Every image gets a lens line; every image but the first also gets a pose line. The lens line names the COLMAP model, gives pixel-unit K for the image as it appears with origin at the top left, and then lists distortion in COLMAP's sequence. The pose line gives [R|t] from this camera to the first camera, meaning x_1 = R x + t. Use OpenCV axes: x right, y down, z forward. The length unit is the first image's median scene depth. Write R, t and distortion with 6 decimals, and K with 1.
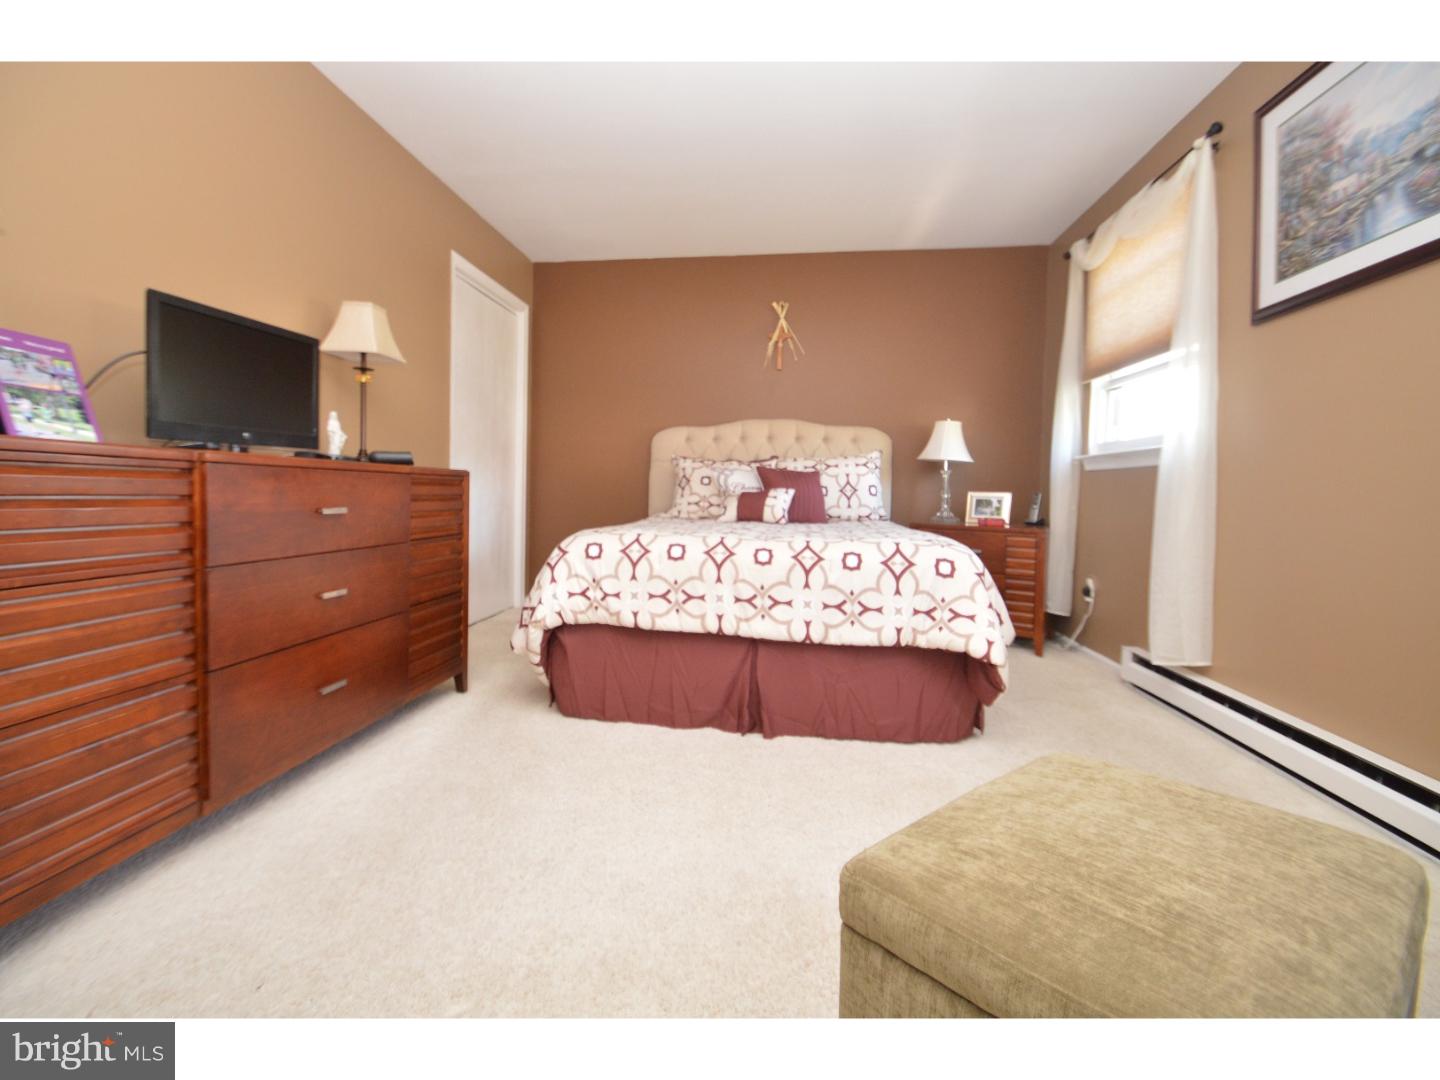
lens RADIAL K [[641.1, 0, 700.2], [0, 641.1, 516.6], [0, 0, 1]] dist [0.001825, -0.010689]
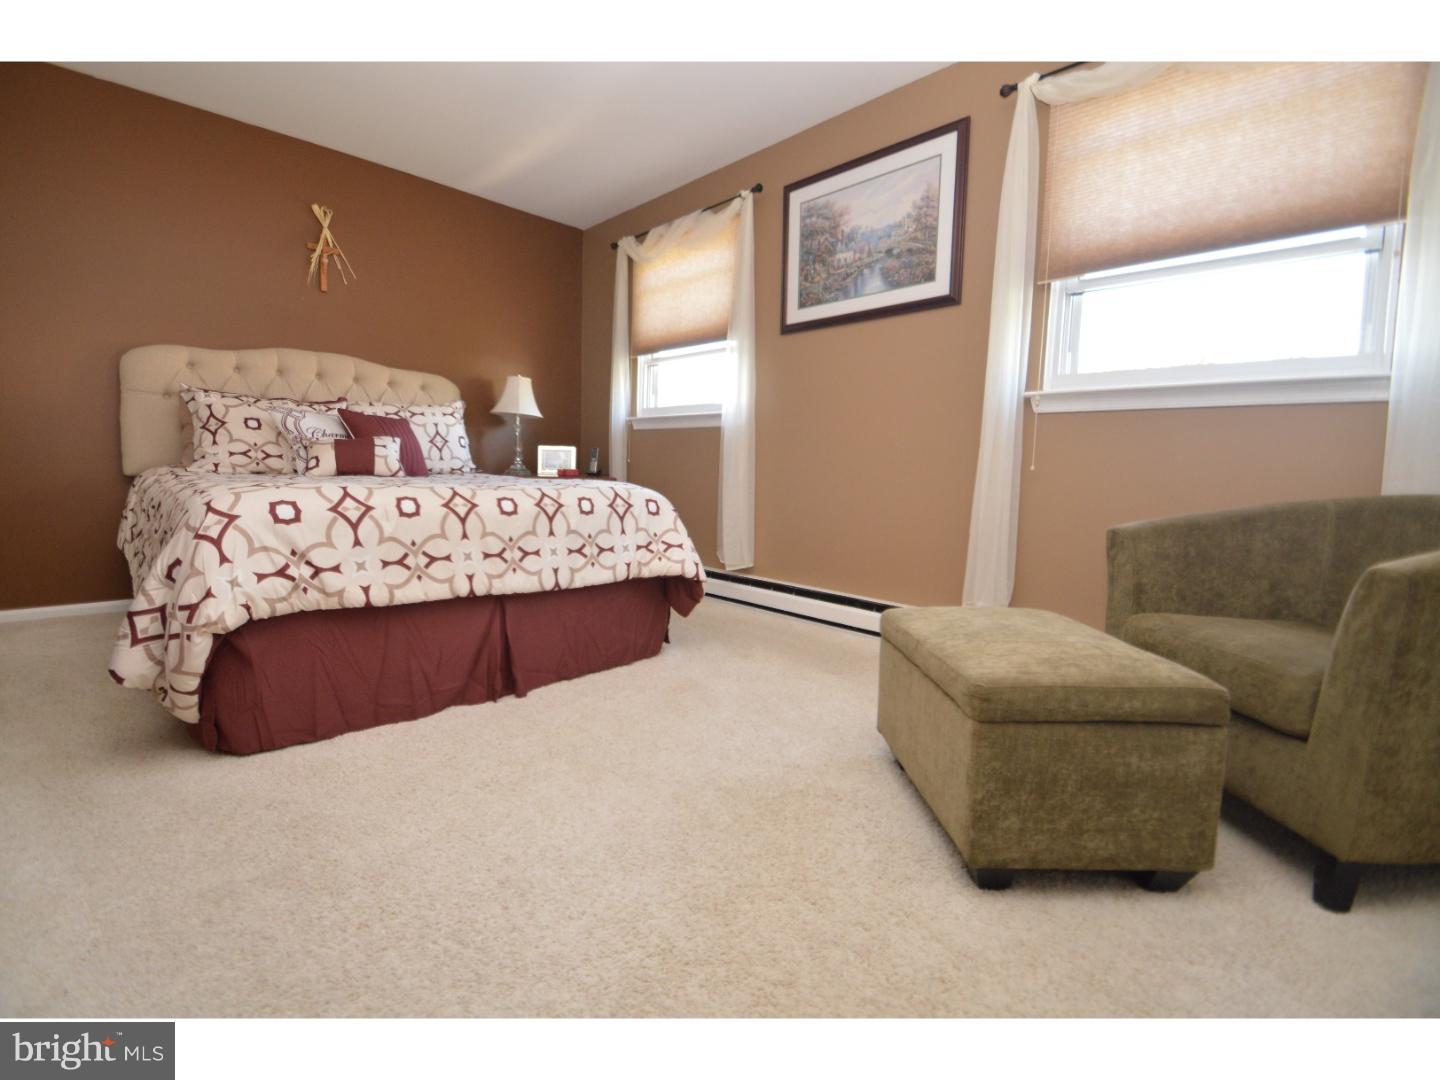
lens RADIAL K [[641.1, 0, 700.2], [0, 641.1, 516.6], [0, 0, 1]] dist [0.001825, -0.010689]
pose [[0.616713, -0.064641, 0.784529, -0.454226], [0.018207, 0.997527, 0.067878, 0.019829], [-0.786977, -0.027577, 0.616365, 0.212734]]
